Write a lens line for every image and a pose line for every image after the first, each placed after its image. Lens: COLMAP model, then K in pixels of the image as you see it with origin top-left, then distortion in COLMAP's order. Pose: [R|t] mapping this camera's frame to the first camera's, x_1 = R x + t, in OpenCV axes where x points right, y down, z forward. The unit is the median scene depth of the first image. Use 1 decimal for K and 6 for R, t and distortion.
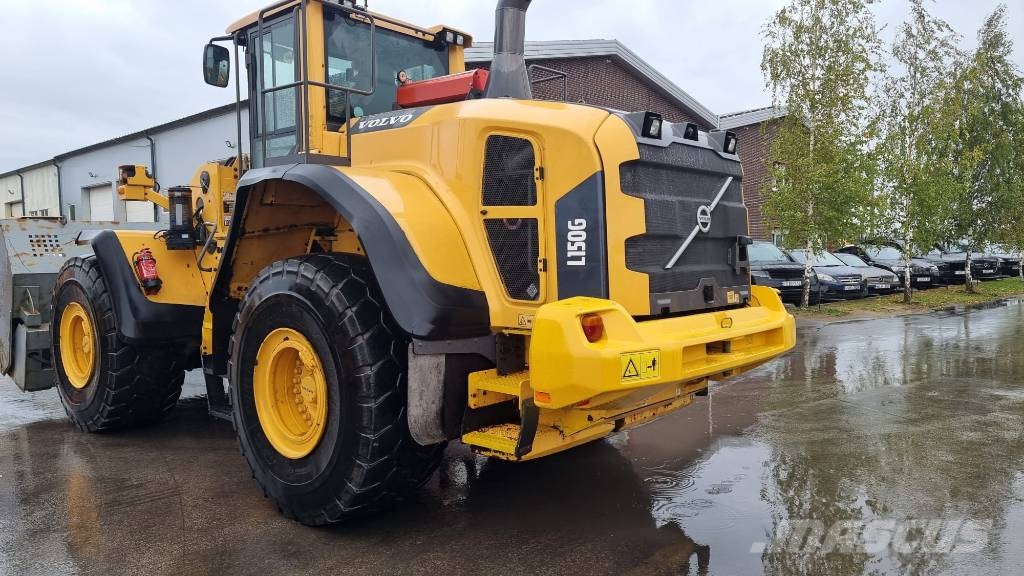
lens RADIAL K [[718.8, 0, 527.0], [0, 718.8, 289.1], [0, 0, 1]] dist [0.075725, -0.055111]
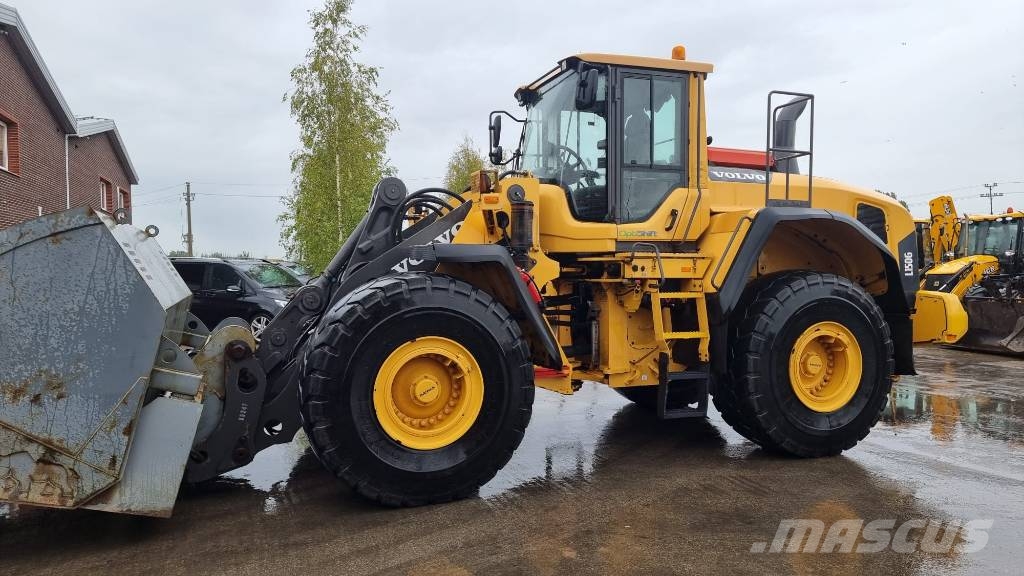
lens RADIAL K [[718.8, 0, 511.7], [0, 718.8, 295.0], [0, 0, 1]] dist [0.075725, -0.055111]
pose [[0.456465, -0.029103, 0.889265, -2.411380], [0.050809, 0.998687, 0.006604, -0.051755], [-0.888289, 0.042168, 0.457344, 1.128321]]
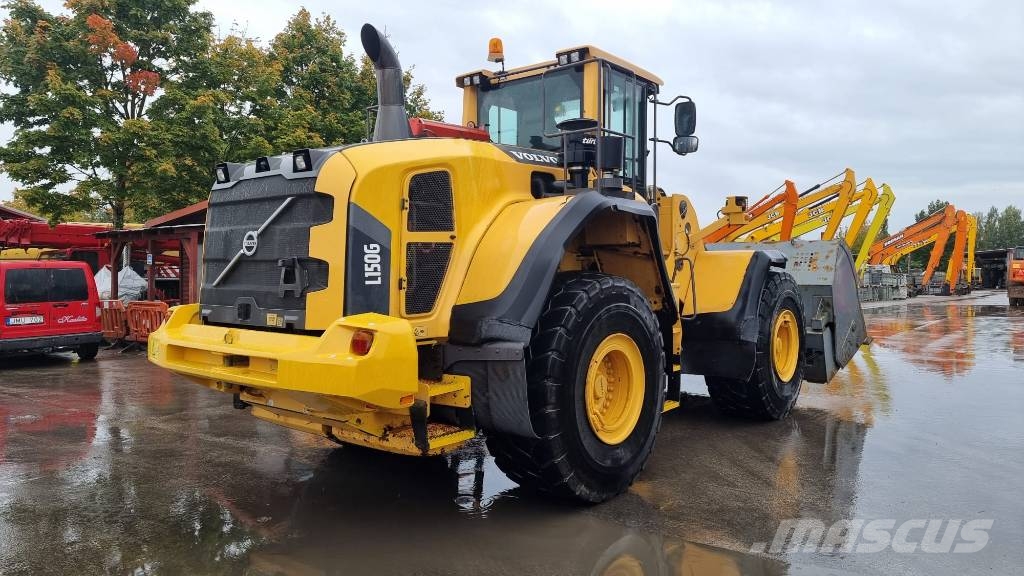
lens RADIAL K [[718.8, 0, 509.1], [0, 718.8, 280.1], [0, 0, 1]] dist [0.075725, -0.055111]
pose [[0.033058, 0.025409, -0.999130, 1.293932], [-0.058362, 0.998020, 0.023450, -0.085633], [0.997748, 0.057536, 0.034476, 1.288859]]
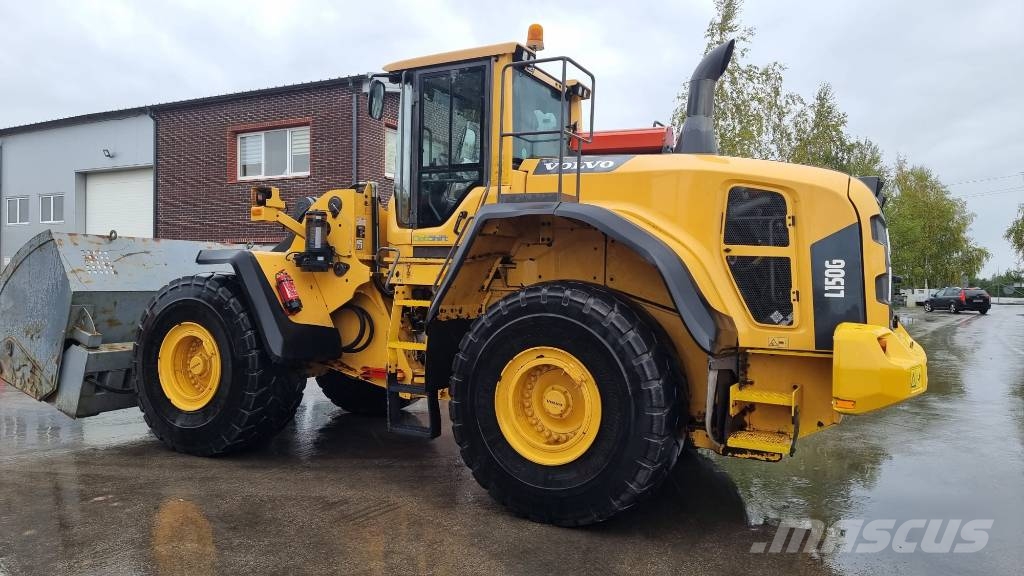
lens RADIAL K [[718.8, 0, 504.5], [0, 718.8, 285.0], [0, 0, 1]] dist [0.075725, -0.055111]
pose [[0.972424, 0.024456, 0.231934, -0.837387], [-0.014368, 0.998880, -0.045084, 0.011312], [-0.232777, 0.040508, 0.971686, -0.078596]]
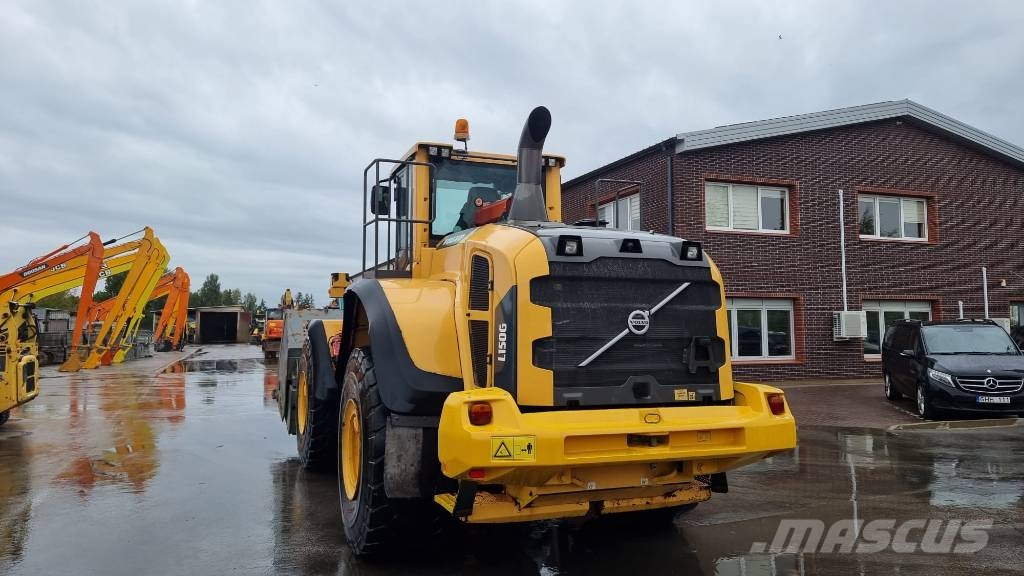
lens RADIAL K [[718.8, 0, 500.5], [0, 718.8, 271.9], [0, 0, 1]] dist [0.075725, -0.055111]
pose [[0.886006, -0.022923, -0.463106, 0.544691], [-0.034928, 0.992640, -0.115957, -0.035666], [0.462356, 0.118914, 0.878684, -0.084525]]
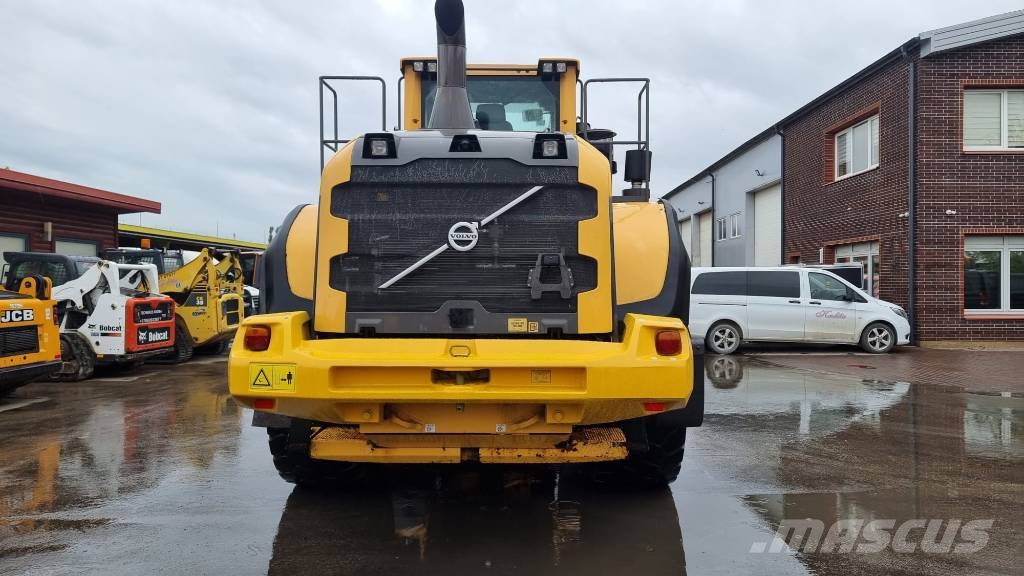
lens RADIAL K [[718.8, 0, 520.4], [0, 718.8, 278.0], [0, 0, 1]] dist [0.075725, -0.055111]
pose [[0.657571, 0.010264, -0.753323, 0.930789], [-0.047932, 0.998451, -0.028235, -0.020753], [0.751866, 0.054675, 0.657045, 0.433666]]
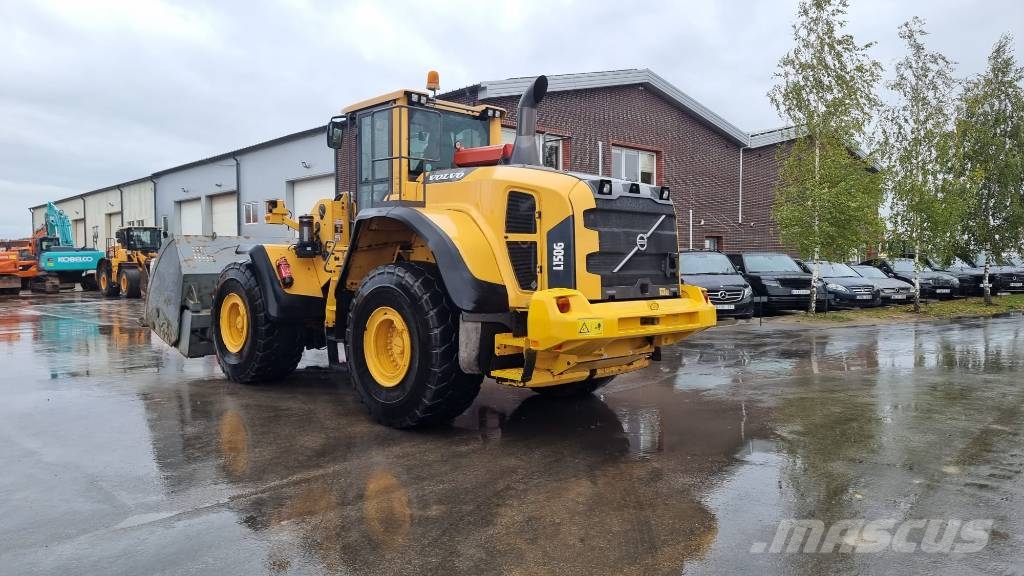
lens RADIAL K [[718.8, 0, 507.9], [0, 718.8, 272.6], [0, 0, 1]] dist [0.075725, -0.055111]
pose [[0.995731, 0.010720, -0.091673, 0.090313], [-0.013918, 0.999314, -0.034321, 0.028737], [0.091242, 0.035450, 0.995198, -0.596722]]
